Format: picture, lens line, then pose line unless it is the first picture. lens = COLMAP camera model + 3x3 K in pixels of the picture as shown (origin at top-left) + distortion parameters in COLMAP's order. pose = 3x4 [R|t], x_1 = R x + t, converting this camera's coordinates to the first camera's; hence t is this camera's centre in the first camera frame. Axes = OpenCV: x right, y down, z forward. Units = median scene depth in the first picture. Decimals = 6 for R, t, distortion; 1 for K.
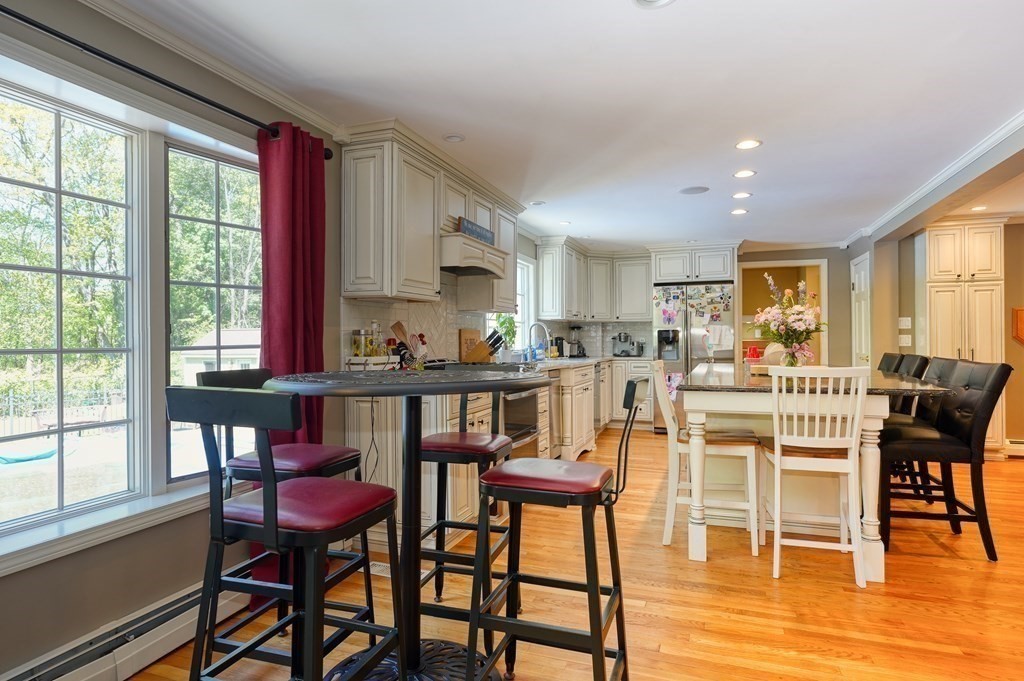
lens RADIAL K [[579.9, 0, 498.7], [0, 579.9, 340.3], [0, 0, 1]] dist [-0.000882, 0.001400]
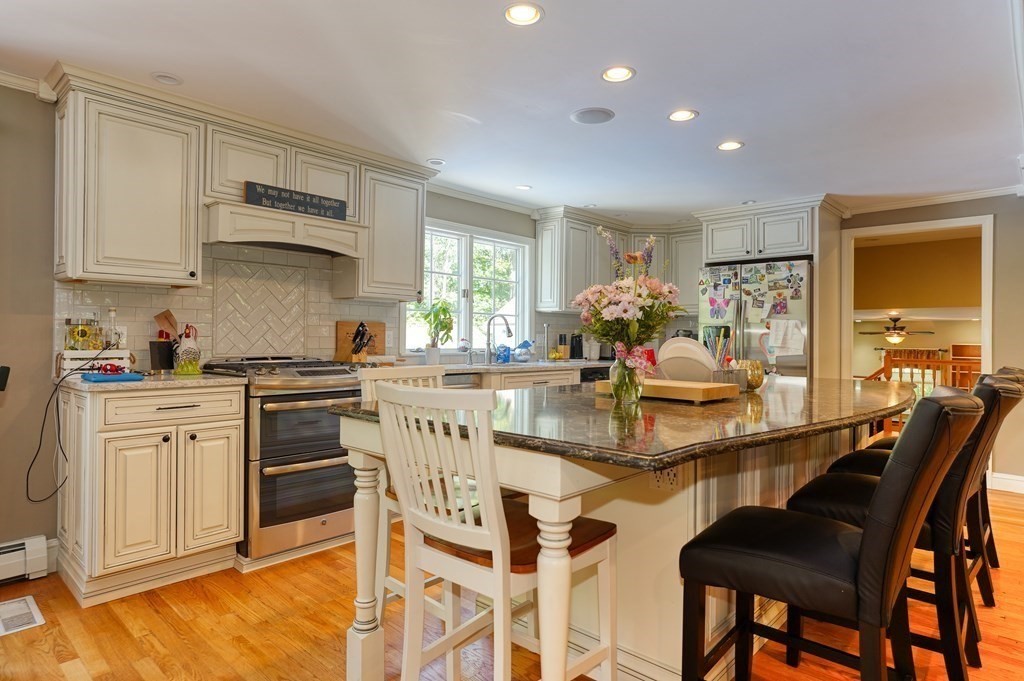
lens RADIAL K [[588.2, 0, 516.2], [0, 588.2, 337.5], [0, 0, 1]] dist [-0.002607, 0.001311]
pose [[0.925887, 0.015359, -0.377487, 0.347143], [-0.015525, 0.999876, 0.002603, -0.001383], [0.377480, 0.003451, 0.926011, 0.222177]]
